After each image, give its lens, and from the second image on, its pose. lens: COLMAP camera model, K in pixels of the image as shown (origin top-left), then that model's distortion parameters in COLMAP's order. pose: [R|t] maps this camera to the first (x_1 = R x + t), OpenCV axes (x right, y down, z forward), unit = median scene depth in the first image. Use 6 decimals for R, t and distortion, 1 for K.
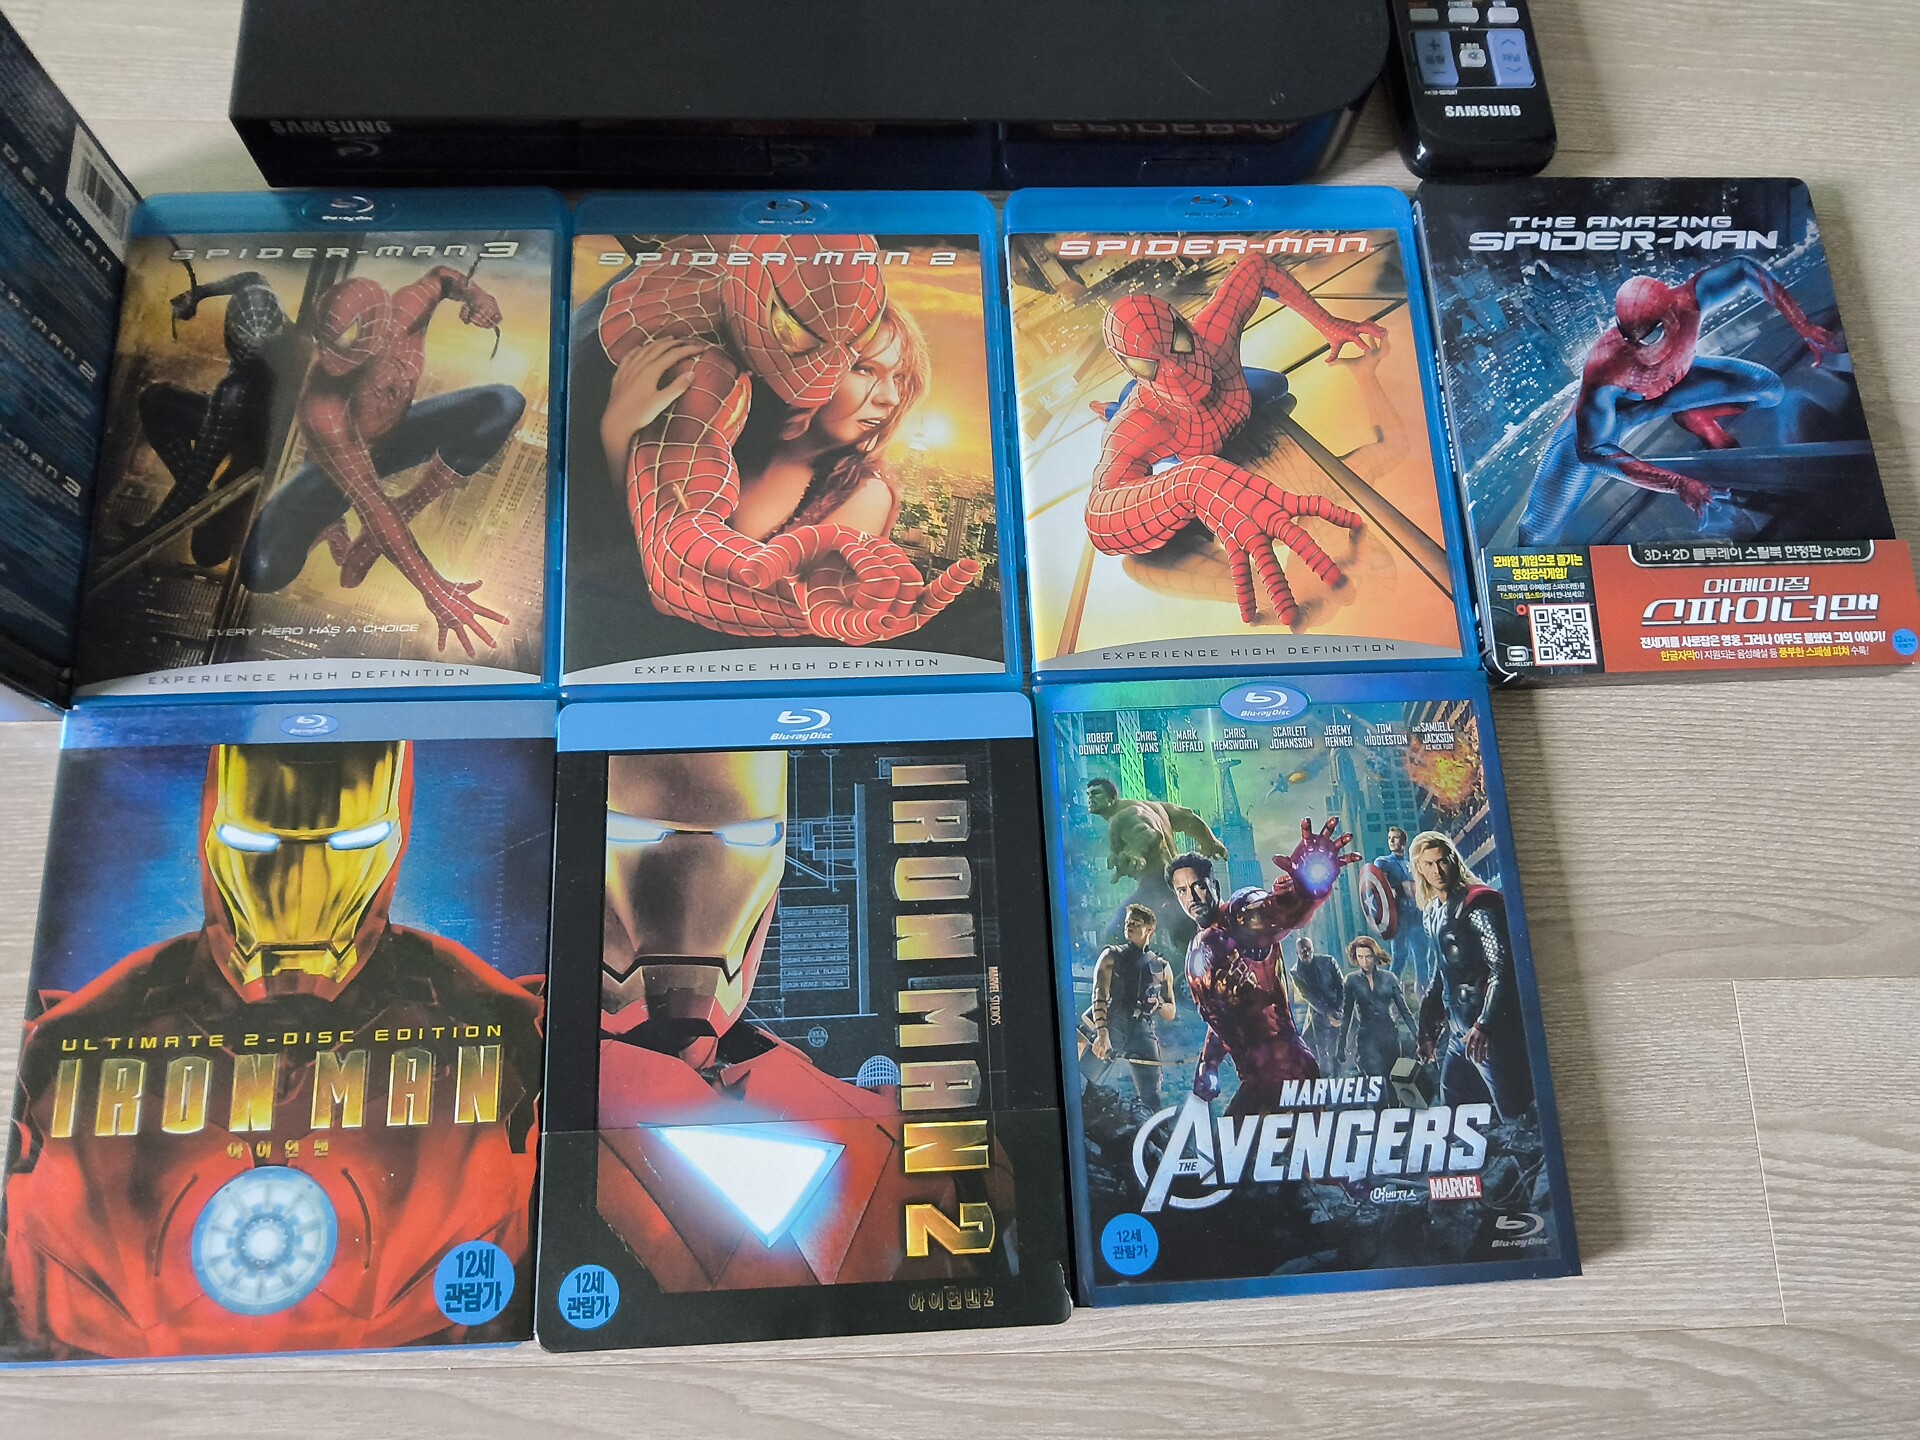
lens RADIAL K [[1496.5, 0, 957.0], [0, 1496.5, 709.8], [0, 0, 1]] dist [0.051145, -0.121009]
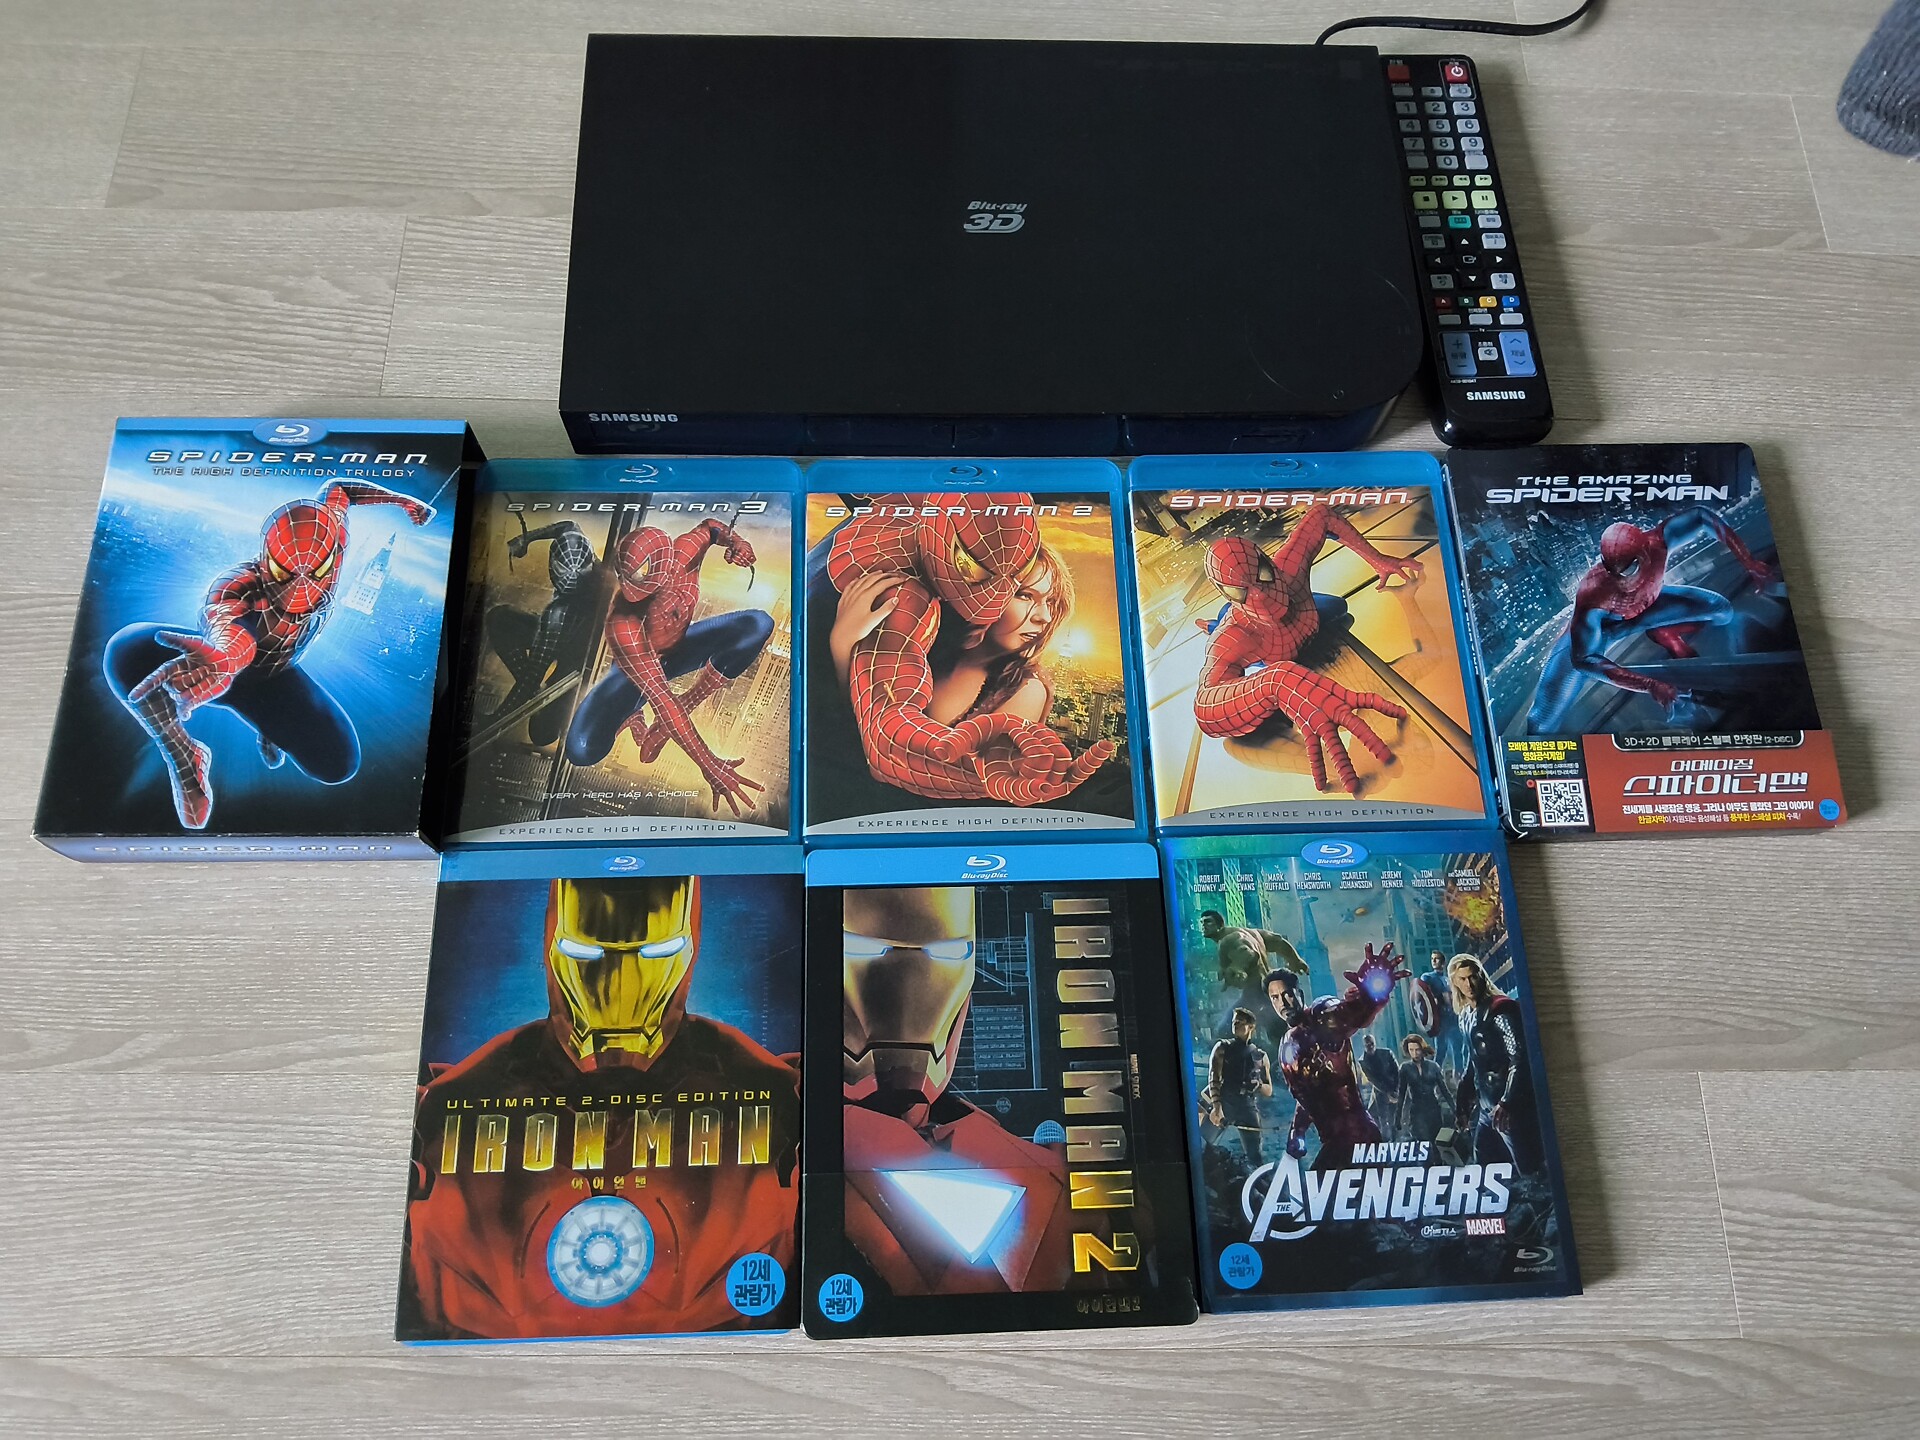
lens RADIAL K [[1496.5, 0, 957.0], [0, 1496.5, 709.8], [0, 0, 1]] dist [0.051145, -0.121009]
pose [[0.999817, 0.006157, -0.018091, -0.105710], [-0.007295, 0.997954, -0.063513, -0.045682], [0.017663, 0.063633, 0.997817, -0.335409]]
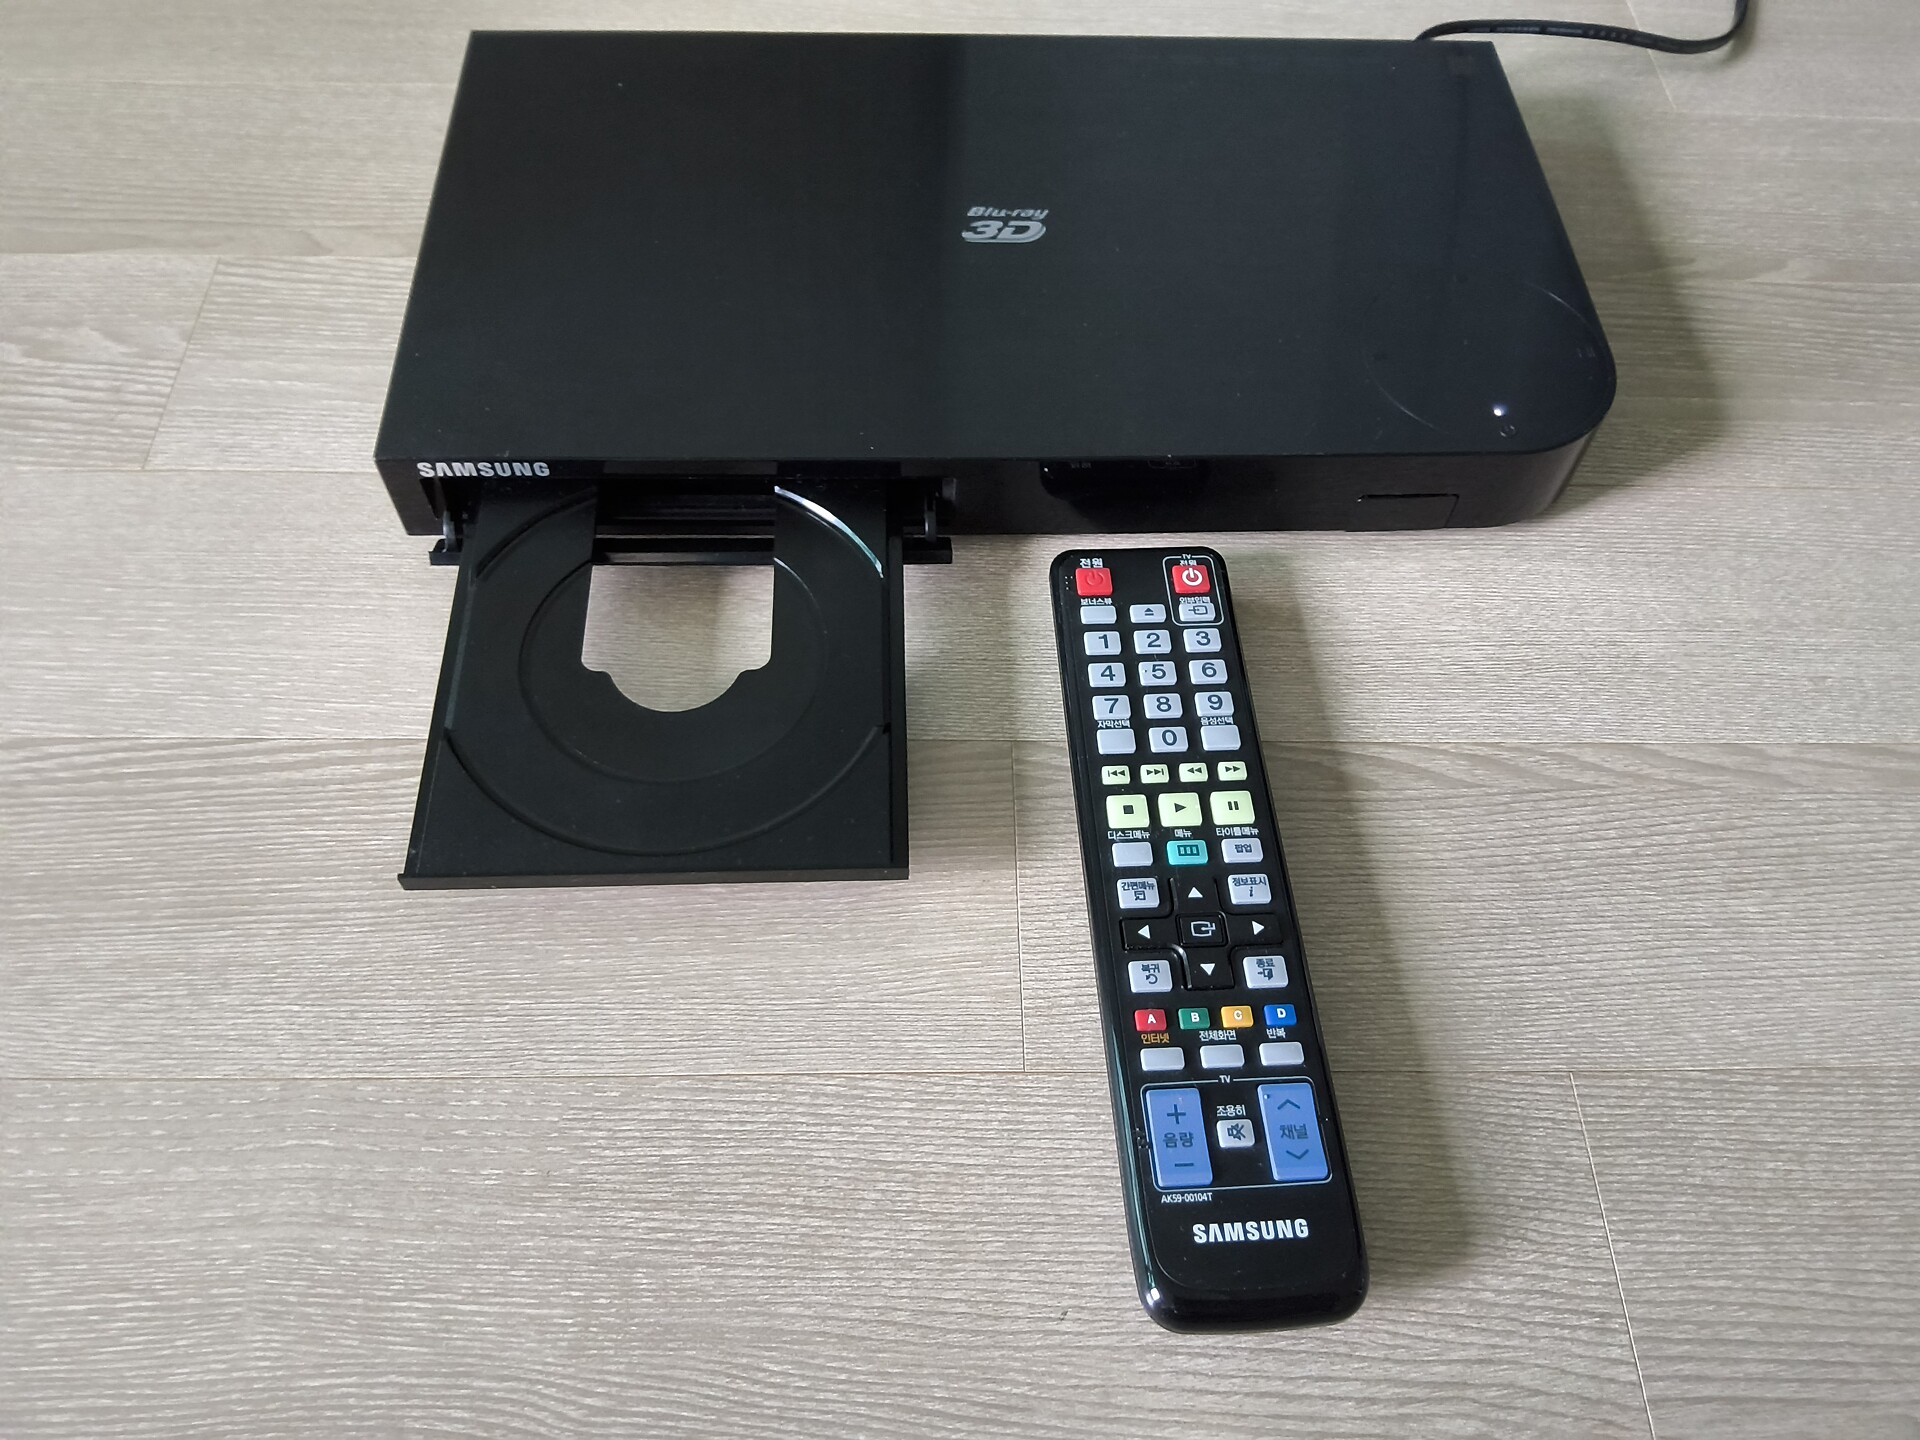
lens RADIAL K [[1473.2, 0, 959.1], [0, 1473.2, 720.4], [0, 0, 1]] dist [0.035435, -0.084728]
pose [[0.999774, -0.012027, -0.017556, -0.117289], [0.007100, 0.966228, -0.257592, -0.004796], [0.020061, 0.257409, 0.966094, 0.180964]]
